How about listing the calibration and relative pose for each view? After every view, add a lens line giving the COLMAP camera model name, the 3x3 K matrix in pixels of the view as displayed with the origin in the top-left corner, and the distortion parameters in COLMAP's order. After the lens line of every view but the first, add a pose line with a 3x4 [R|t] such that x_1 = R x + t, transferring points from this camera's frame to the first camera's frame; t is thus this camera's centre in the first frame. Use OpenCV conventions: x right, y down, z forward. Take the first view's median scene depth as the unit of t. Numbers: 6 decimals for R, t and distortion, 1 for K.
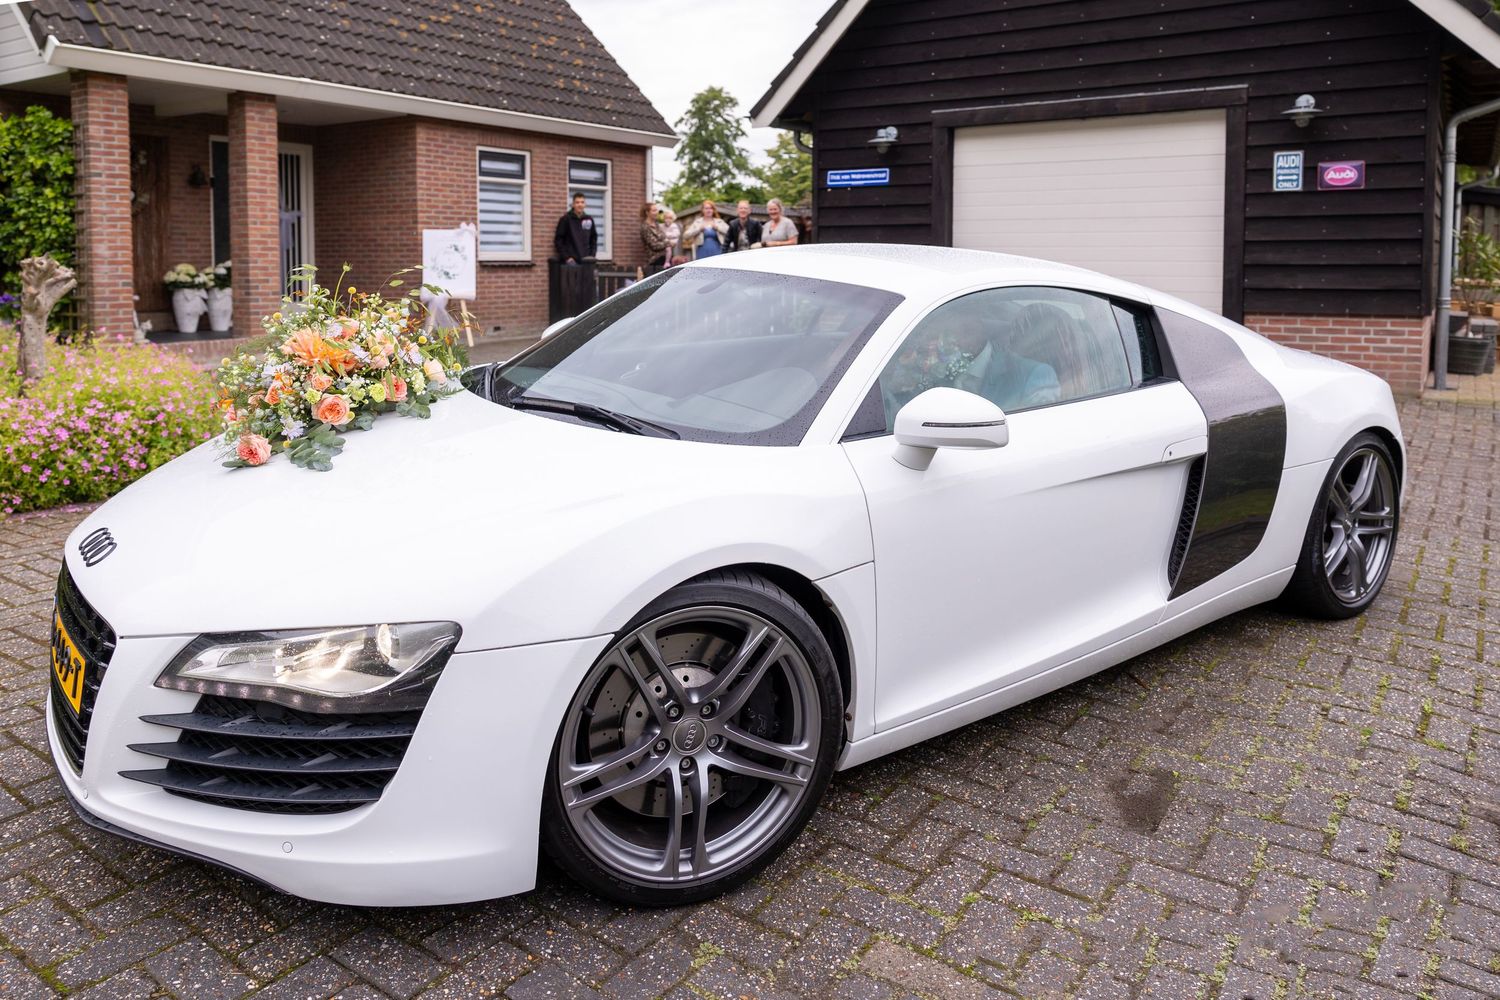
lens RADIAL K [[1078.8, 0, 740.0], [0, 1078.8, 311.6], [0, 0, 1]] dist [0.011893, 0.002079]
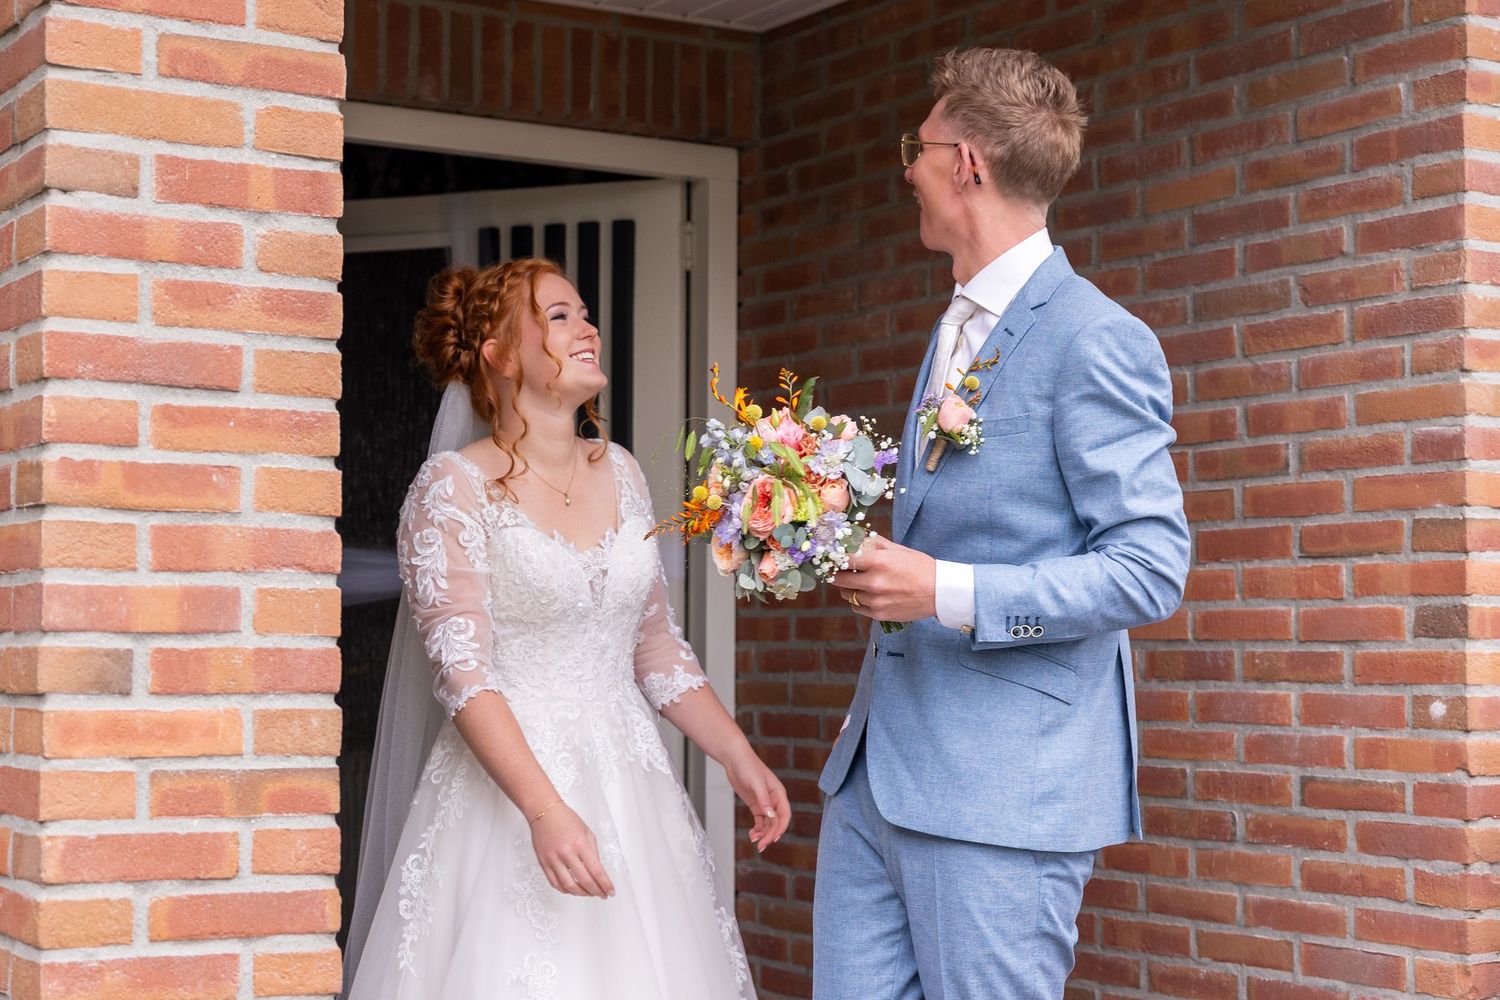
lens RADIAL K [[2598.9, 0, 661.8], [0, 2598.9, 593.4], [0, 0, 1]] dist [0.030596, 0.000000]
pose [[0.904366, -0.005618, -0.426721, -0.255704], [-0.023316, 0.997769, -0.062551, -0.065629], [0.426121, 0.066518, 0.902218, 0.693557]]
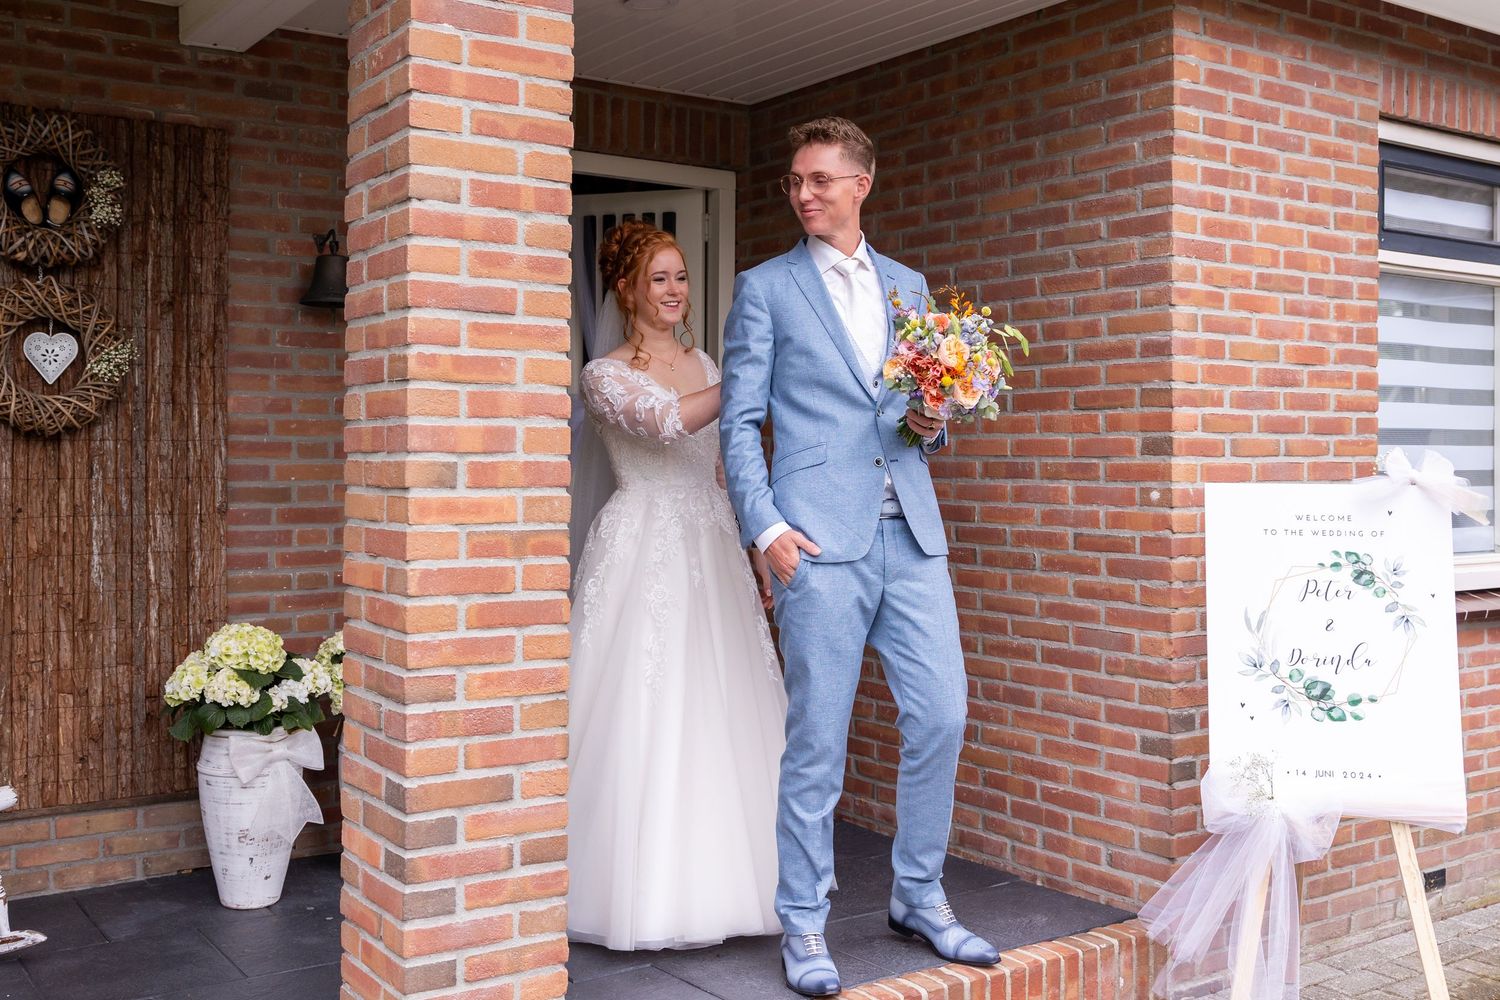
lens RADIAL K [[1516.9, 0, 699.0], [0, 1516.9, 446.7], [0, 0, 1]] dist [-0.000752, 0.000000]
pose [[0.924939, 0.002596, -0.380106, -0.271668], [-0.022915, 0.998539, -0.048940, -0.065754], [0.379424, 0.053977, 0.923647, 0.679688]]
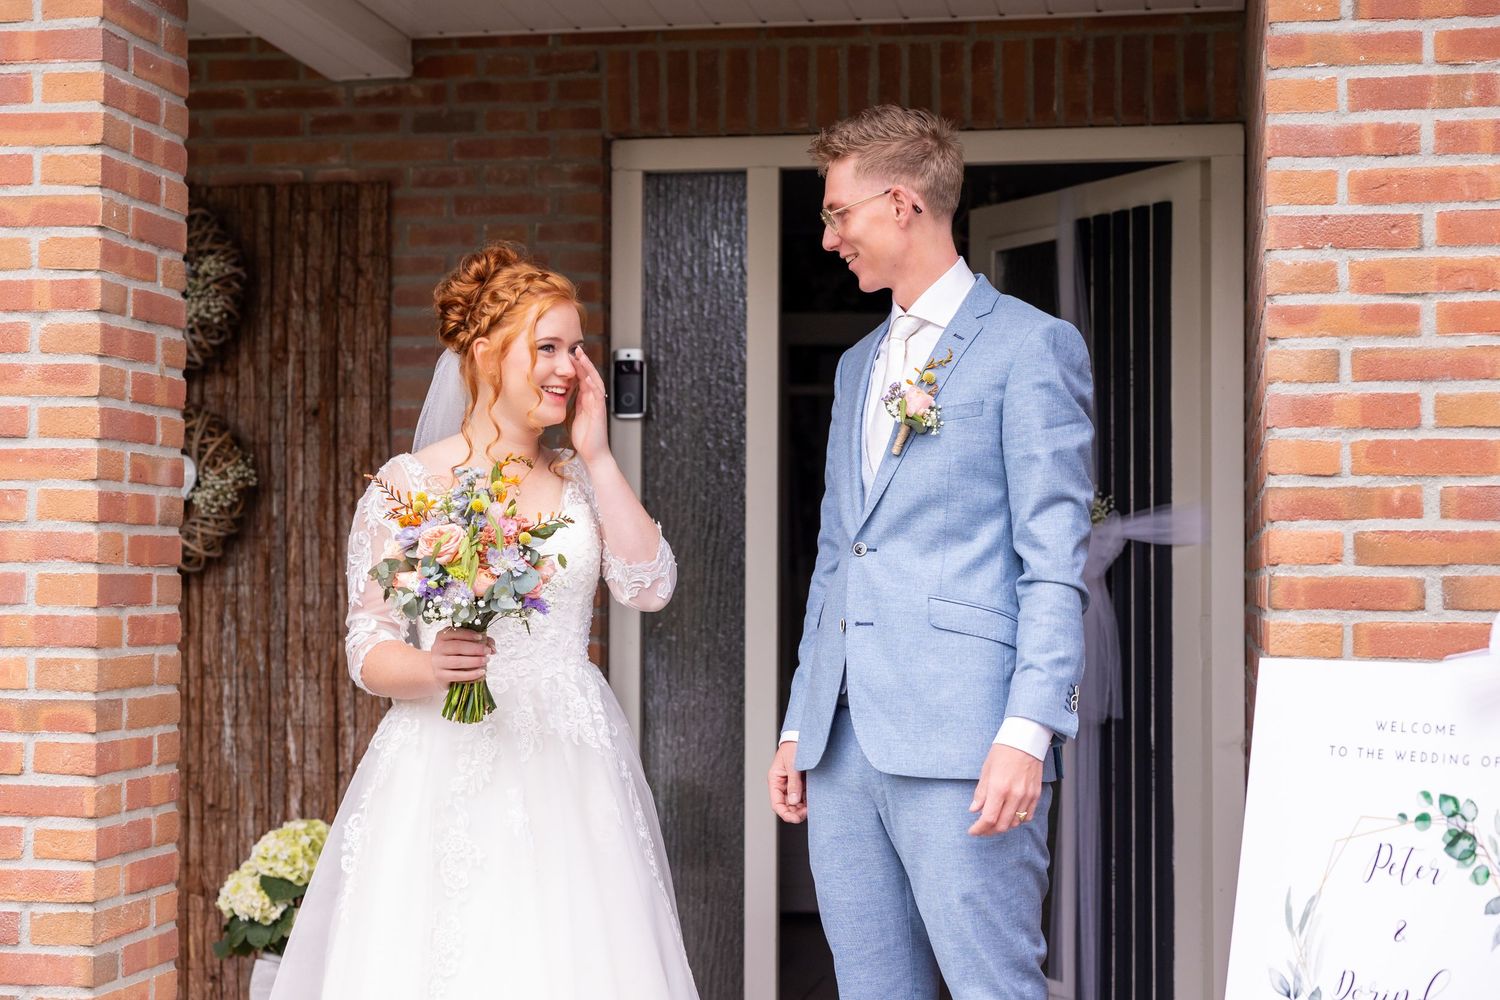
lens RADIAL K [[2721.7, 0, 764.2], [0, 2721.7, 505.0], [0, 0, 1]] dist [0.122907, 0.000000]
pose [[0.414816, -0.026019, -0.909533, -0.035456], [-0.044302, 0.997828, -0.048749, -0.075178], [0.908826, 0.060516, 0.412762, 0.821745]]
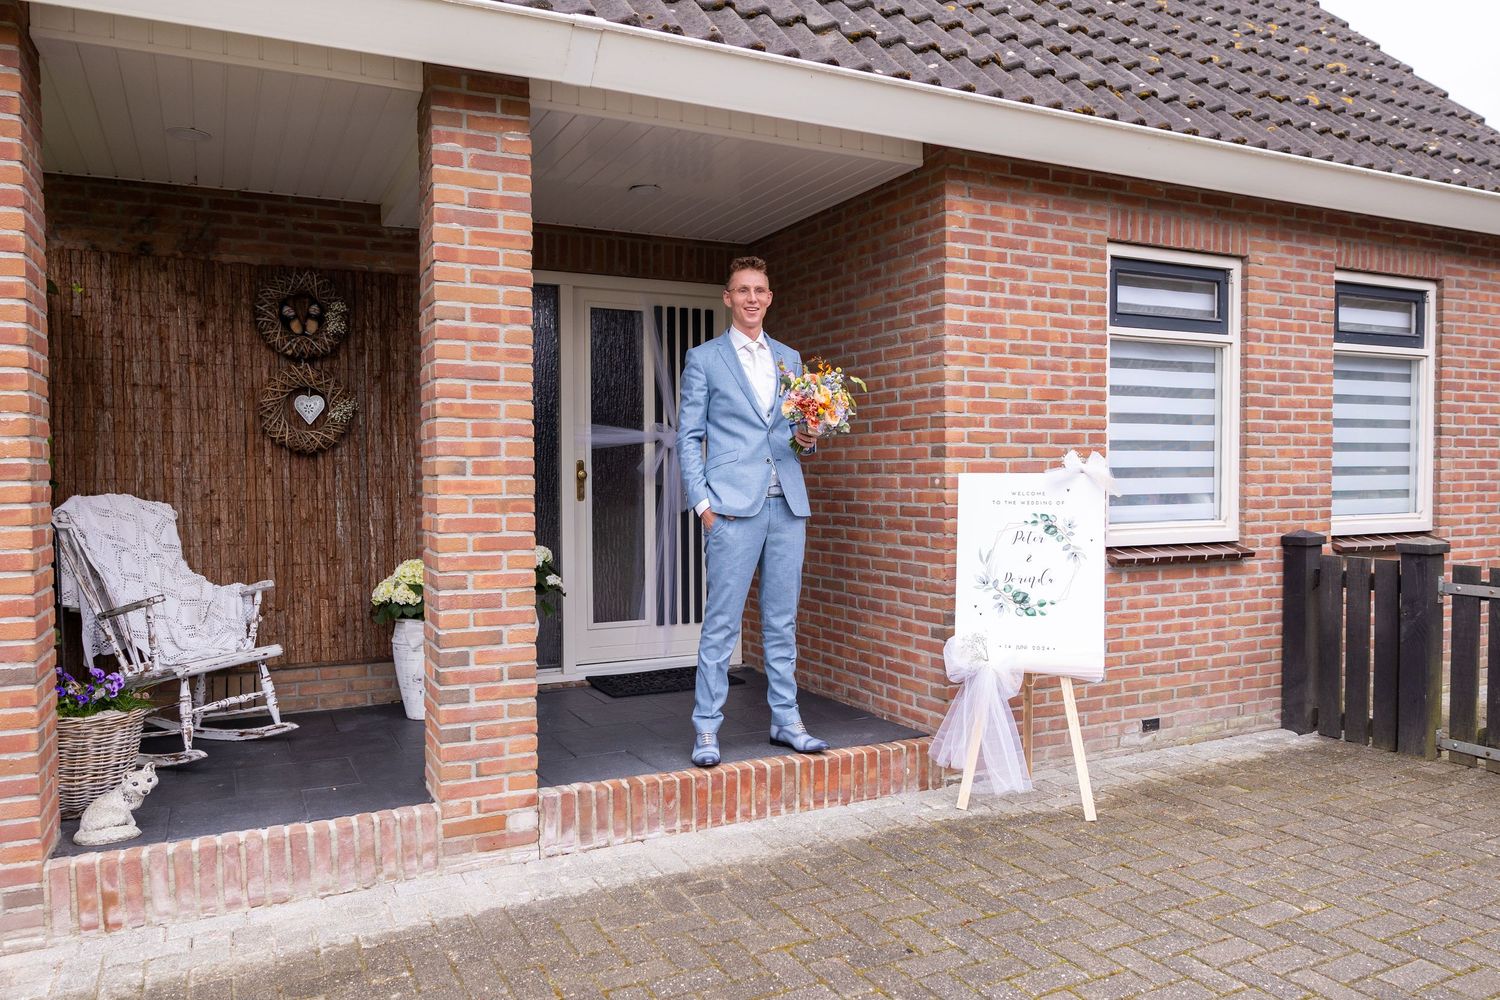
lens RADIAL K [[1064.3, 0, 743.7], [0, 1064.3, 508.8], [0, 0, 1]] dist [-0.001537, 0.000369]
pose [[0.866881, 0.012609, -0.498356, -0.178933], [-0.019036, 0.999788, -0.007816, -0.059786], [0.498152, 0.016262, 0.866937, 0.658705]]
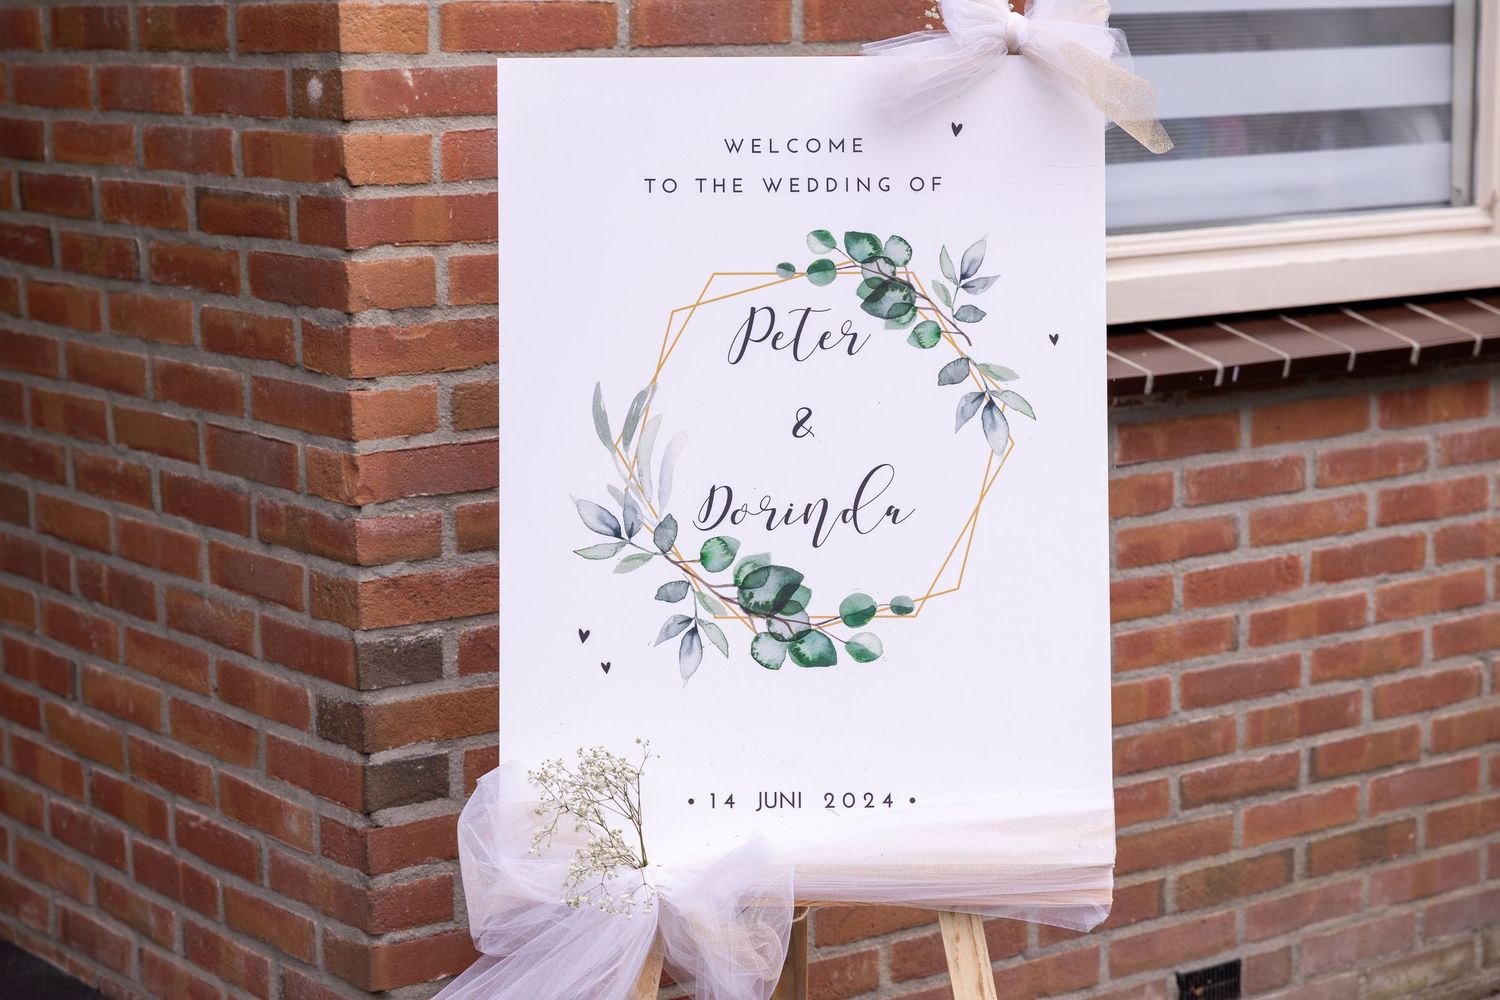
lens RADIAL K [[3122.8, 0, 750.9], [0, 3122.8, 500.3], [0, 0, 1]] dist [0.051253, 0.000000]
pose [[0.940334, 0.043492, -0.337461, -0.183905], [-0.004081, 0.993167, 0.116629, -0.069988], [0.340228, -0.108293, 0.934087, 0.781658]]
